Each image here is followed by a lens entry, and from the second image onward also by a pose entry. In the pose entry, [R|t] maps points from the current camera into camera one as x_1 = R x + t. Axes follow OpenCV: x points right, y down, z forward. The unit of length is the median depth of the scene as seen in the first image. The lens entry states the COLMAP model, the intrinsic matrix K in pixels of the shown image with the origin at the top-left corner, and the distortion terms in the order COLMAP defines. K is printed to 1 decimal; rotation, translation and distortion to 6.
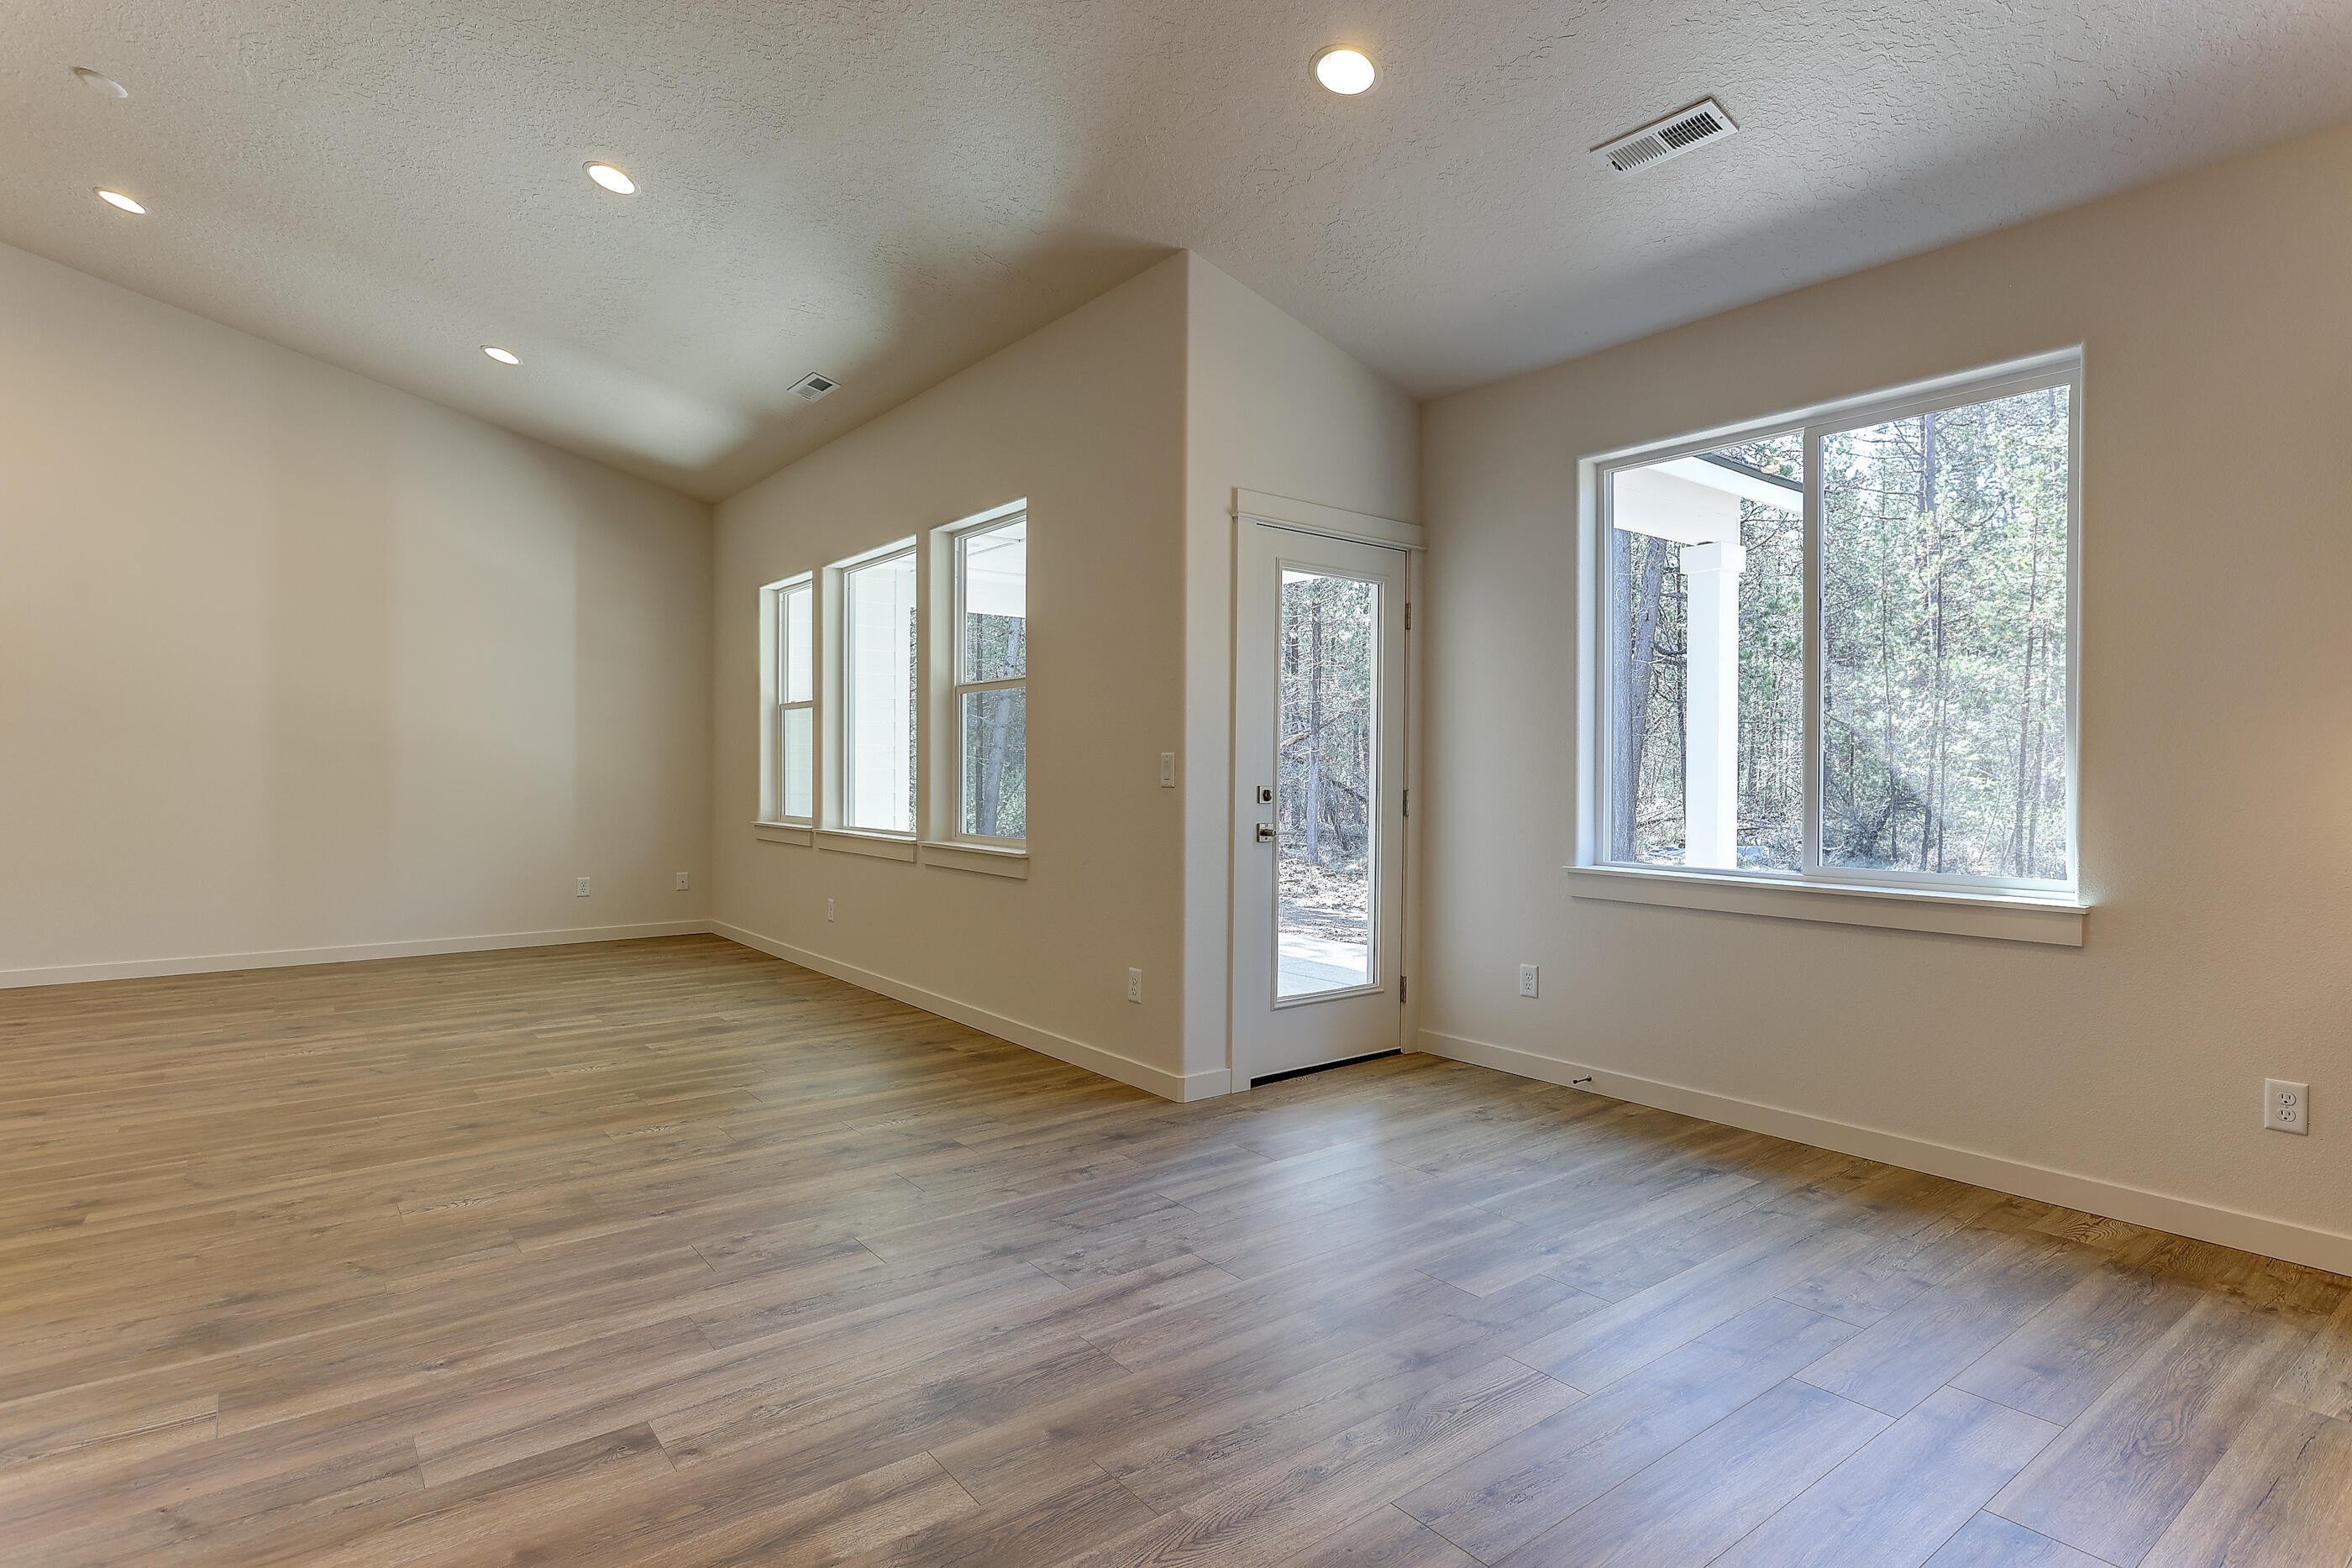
lens RADIAL K [[1198.9, 0, 1197.7], [0, 1198.9, 776.0], [0, 0, 1]] dist [-0.009957, 0.000204]
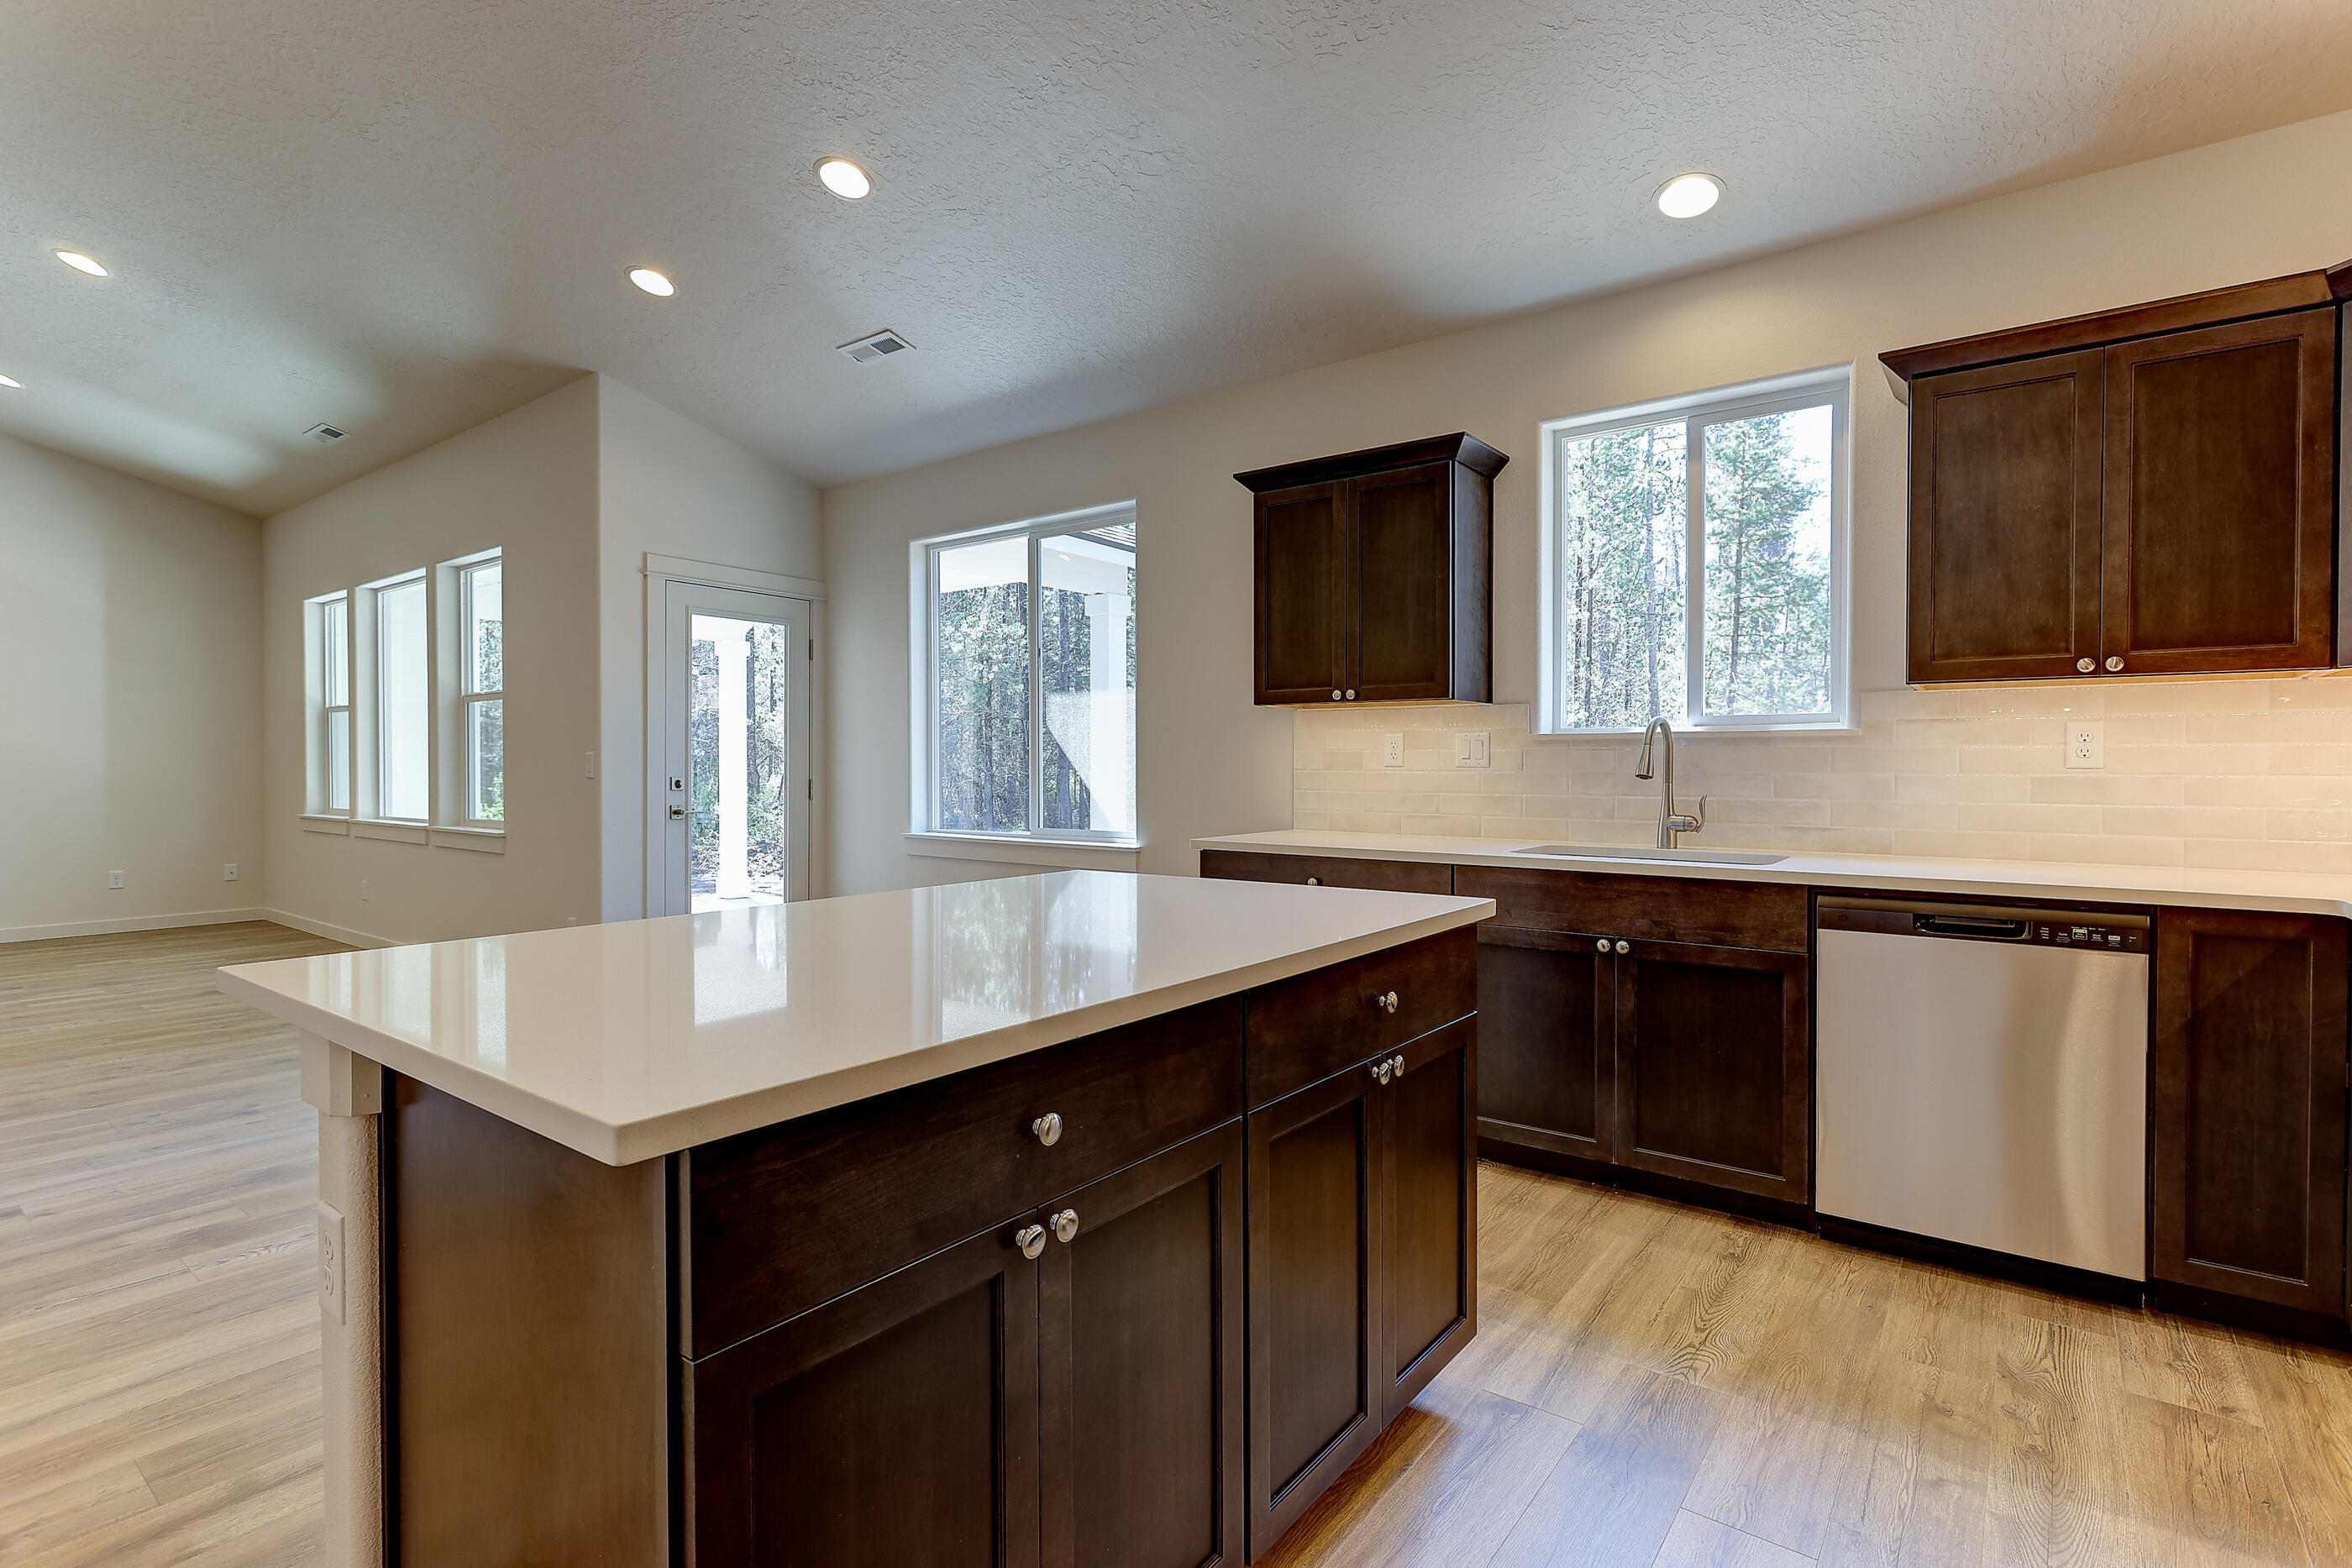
lens RADIAL K [[1133.6, 0, 1202.5], [0, 1133.6, 774.8], [0, 0, 1]] dist [-0.006338, 0.001875]
pose [[0.969743, -0.008620, 0.243976, 0.356335], [0.007176, 0.999951, 0.006808, 0.001515], [-0.244022, -0.004851, 0.969757, -0.407628]]
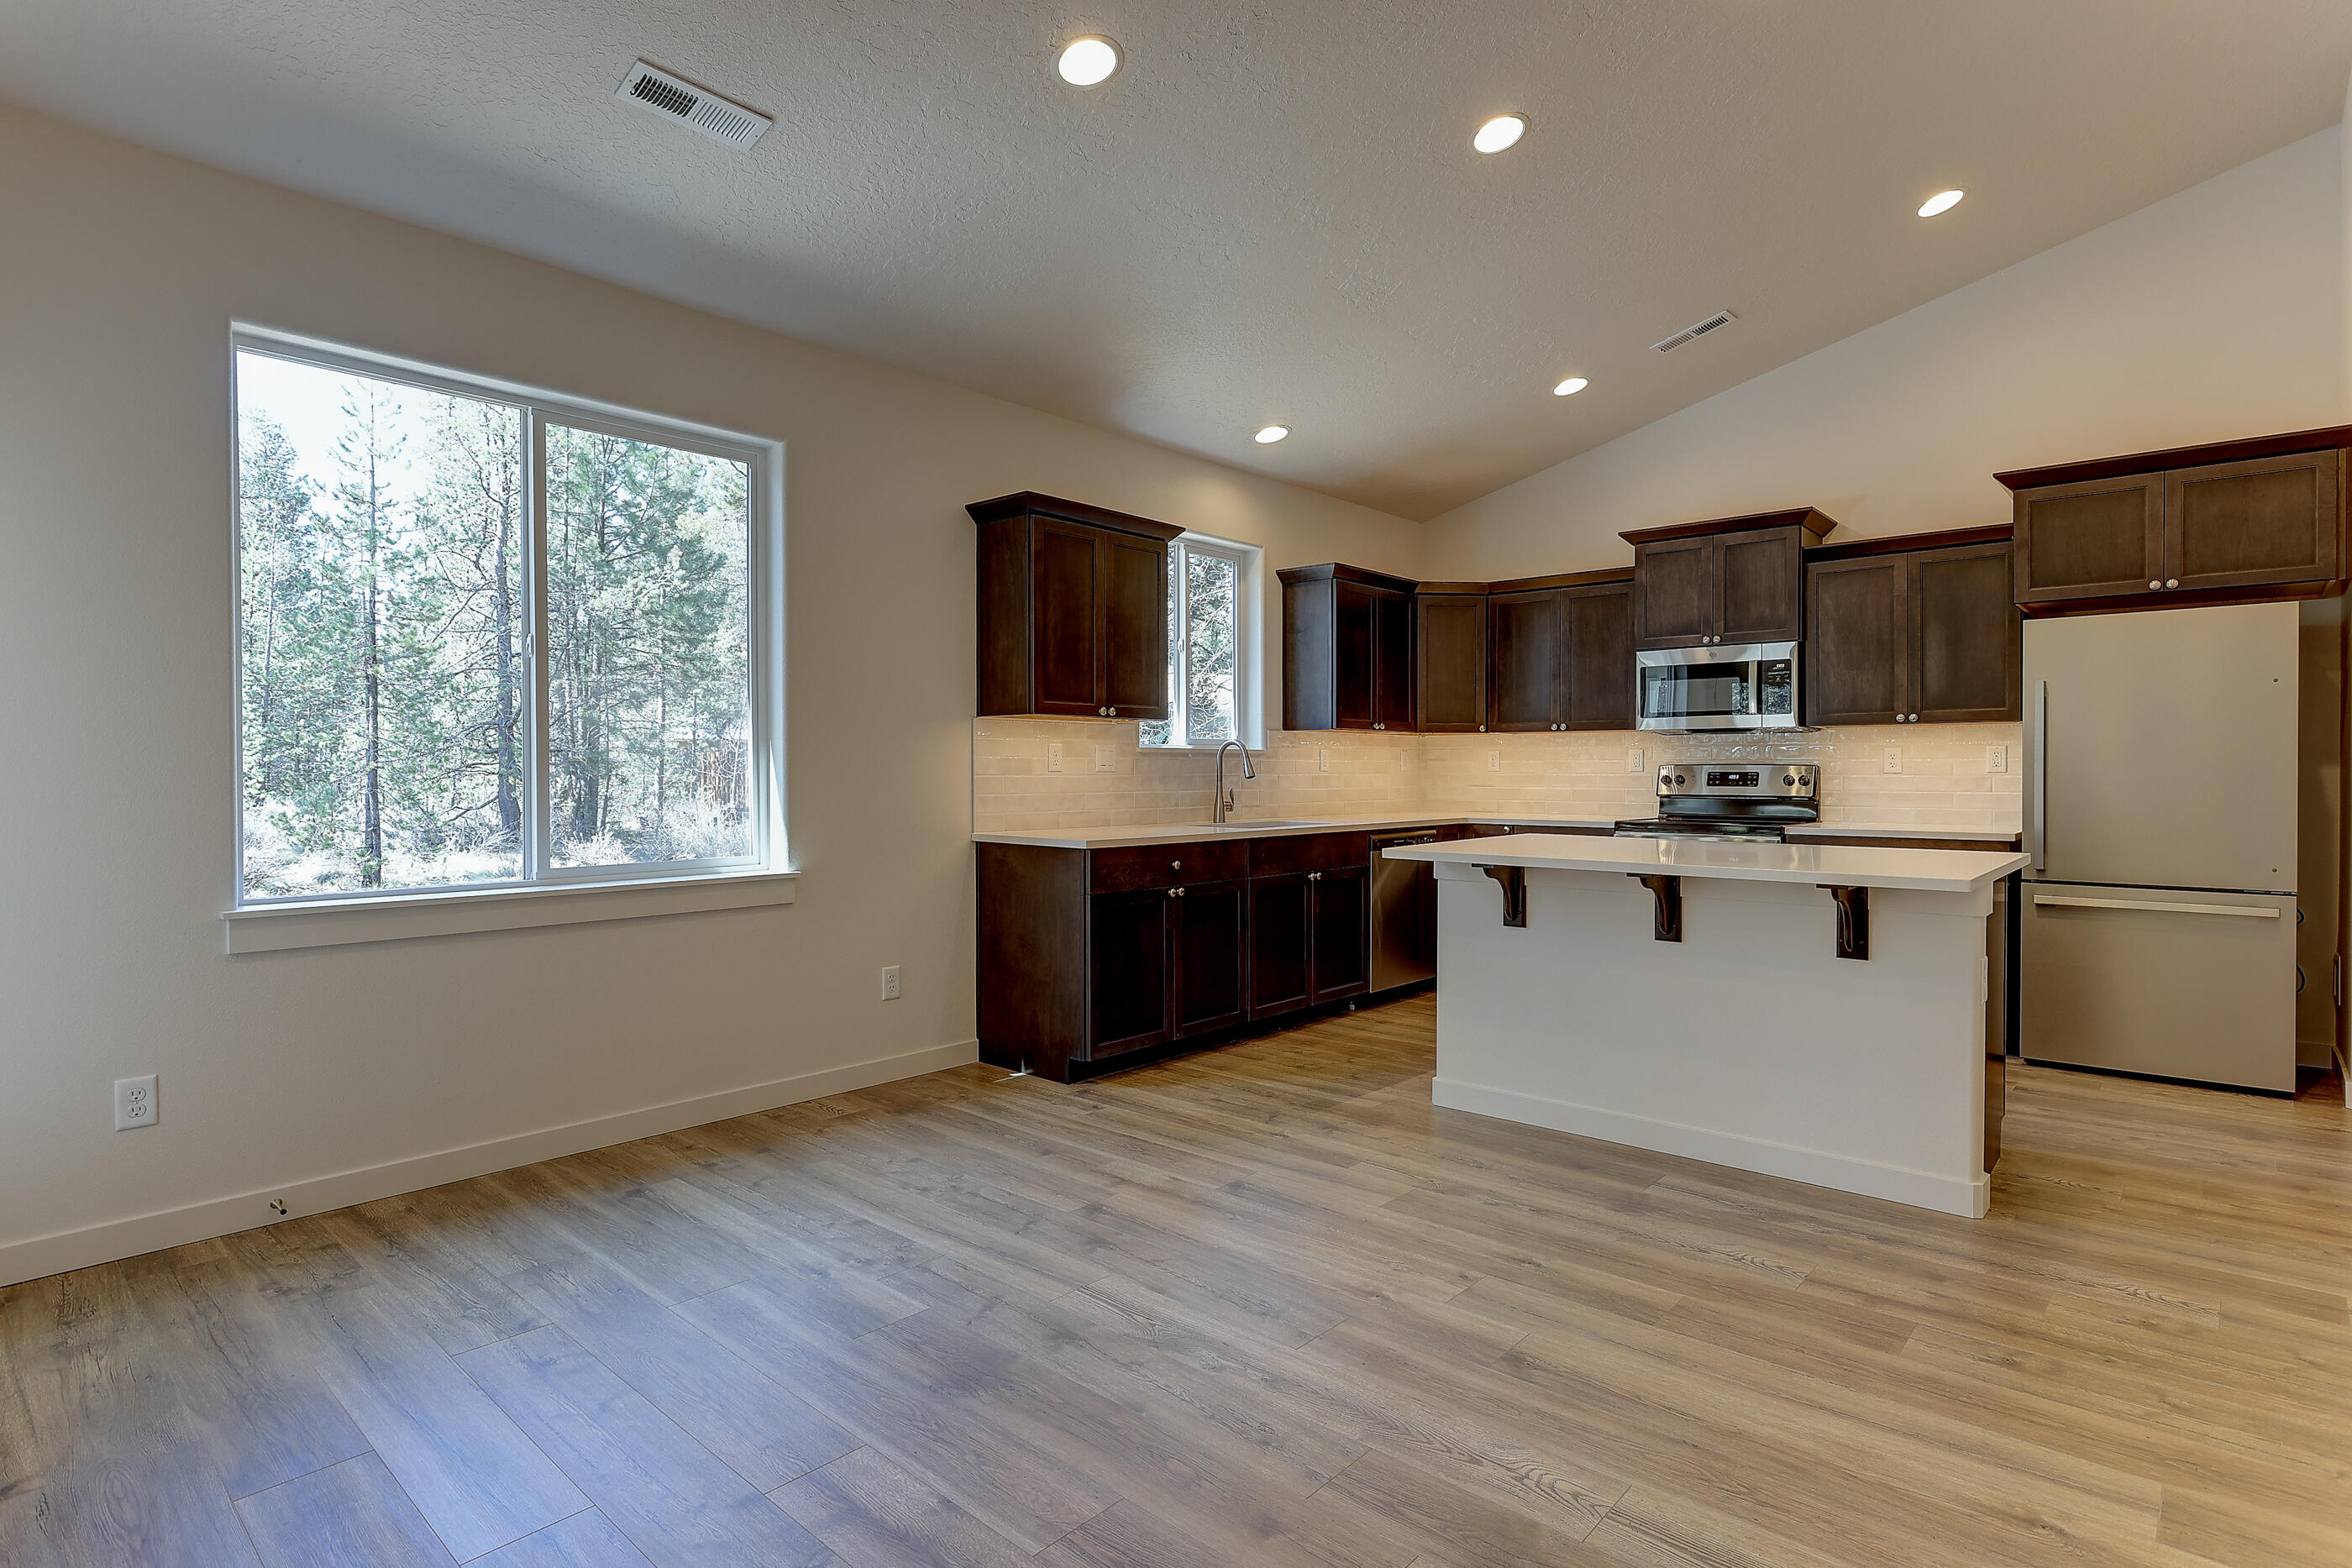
lens RADIAL K [[1198.9, 0, 1197.7], [0, 1198.9, 776.0], [0, 0, 1]] dist [-0.009957, 0.000204]
pose [[-0.175475, -0.010905, 0.984423, -0.529390], [0.009011, 0.999879, 0.012682, -0.007871], [-0.984443, 0.011096, -0.175356, 0.658372]]
